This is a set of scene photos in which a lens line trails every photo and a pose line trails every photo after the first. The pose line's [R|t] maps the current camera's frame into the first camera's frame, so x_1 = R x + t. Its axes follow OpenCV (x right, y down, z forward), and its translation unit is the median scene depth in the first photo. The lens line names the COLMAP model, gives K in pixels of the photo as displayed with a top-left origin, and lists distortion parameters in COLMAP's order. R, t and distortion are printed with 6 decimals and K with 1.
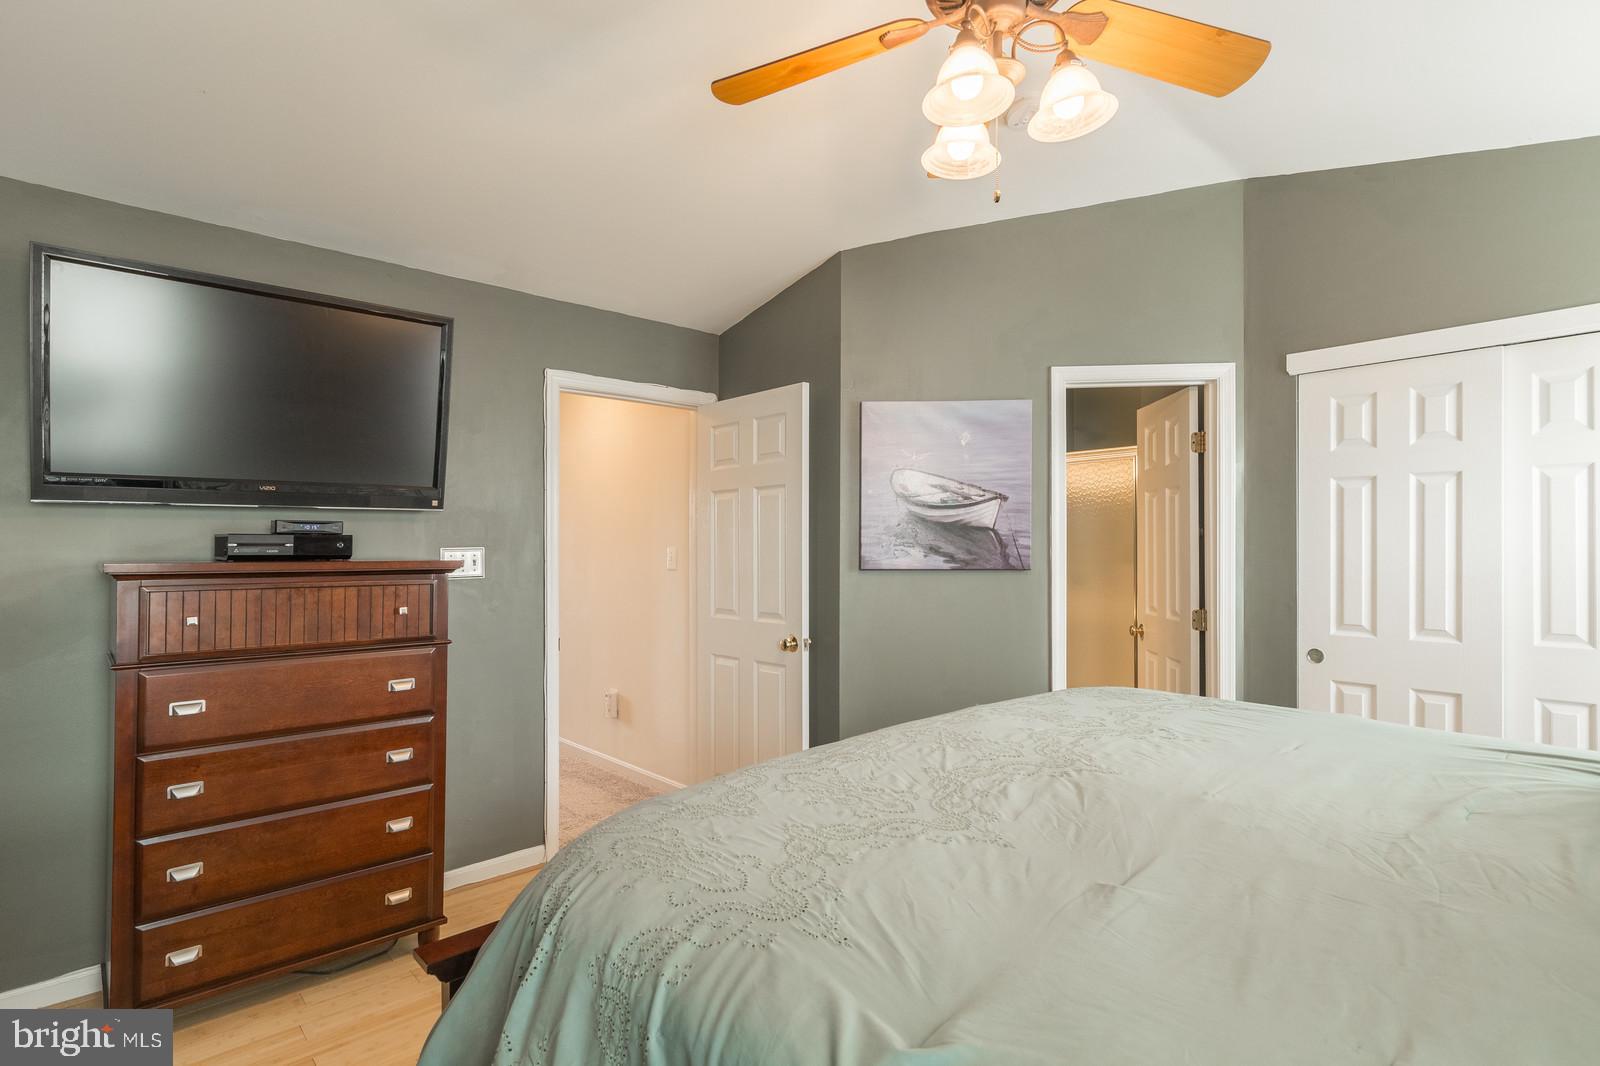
lens RADIAL K [[784.3, 0, 795.7], [0, 784.3, 531.3], [0, 0, 1]] dist [-0.001084, -0.001589]
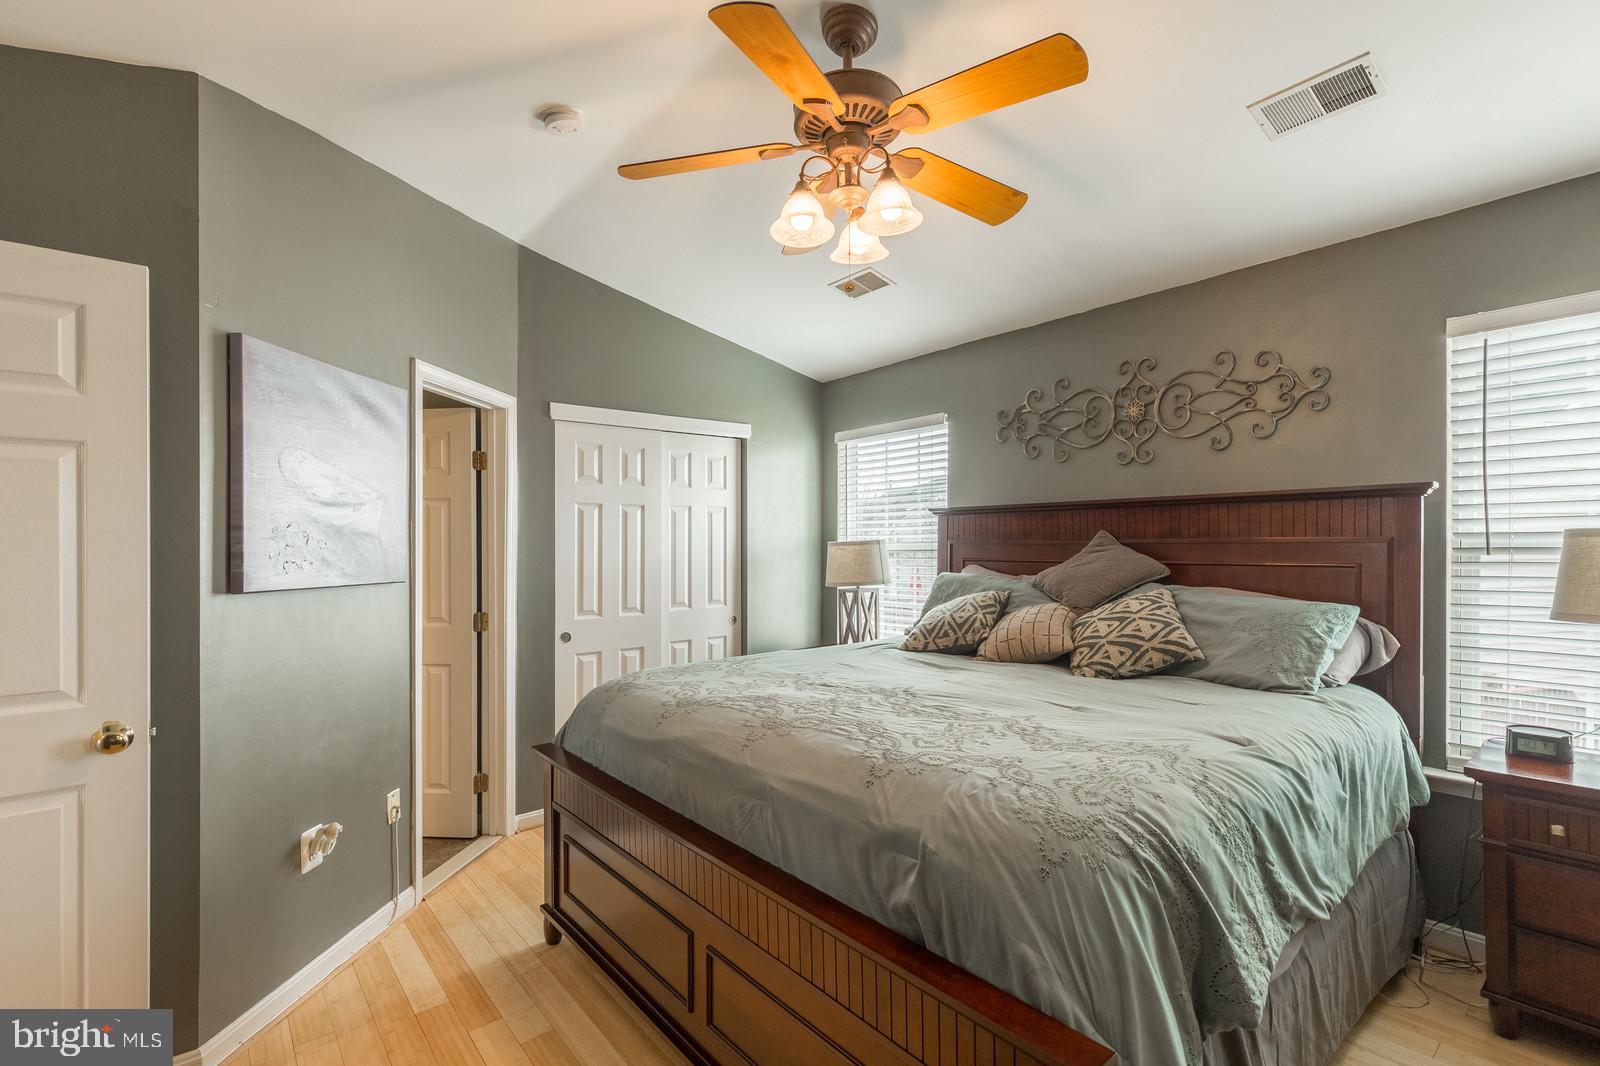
lens RADIAL K [[749.5, 0, 779.9], [0, 749.5, 549.8], [0, 0, 1]] dist [-0.002611, 0.000253]
pose [[0.048500, 0.002464, 0.998820, -0.517224], [-0.005170, 0.999984, -0.002216, 0.012234], [-0.998810, -0.005056, 0.048512, 0.534377]]
